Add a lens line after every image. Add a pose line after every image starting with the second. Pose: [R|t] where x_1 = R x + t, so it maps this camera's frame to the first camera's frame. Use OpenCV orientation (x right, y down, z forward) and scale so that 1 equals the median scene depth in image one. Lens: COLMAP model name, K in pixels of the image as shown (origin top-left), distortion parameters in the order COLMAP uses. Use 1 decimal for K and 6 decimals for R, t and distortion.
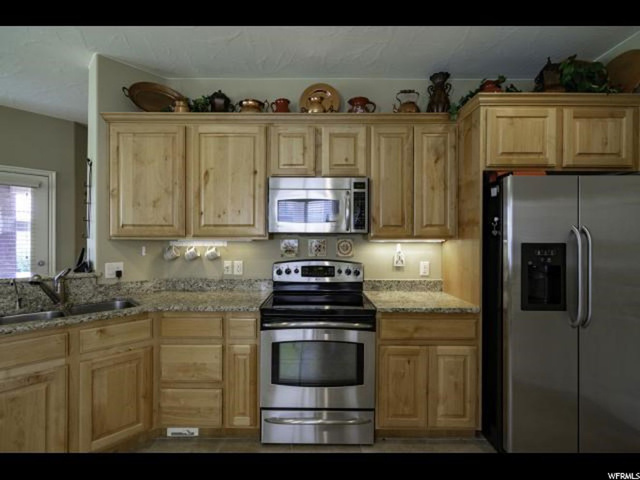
lens RADIAL K [[308.2, 0, 314.6], [0, 308.2, 238.9], [0, 0, 1]] dist [0.003560, 0.000696]
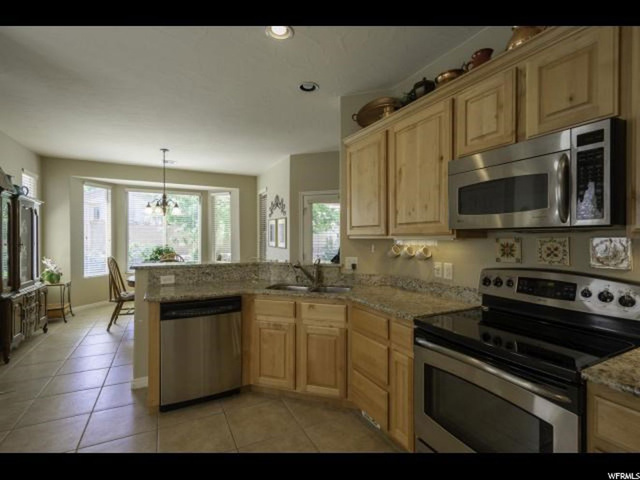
lens RADIAL K [[308.2, 0, 314.6], [0, 308.2, 238.9], [0, 0, 1]] dist [0.003560, 0.000696]
pose [[0.443439, -0.000515, -0.896304, 0.406231], [0.005981, 0.999979, 0.002384, -0.000648], [0.896285, -0.006418, 0.443433, 0.317955]]
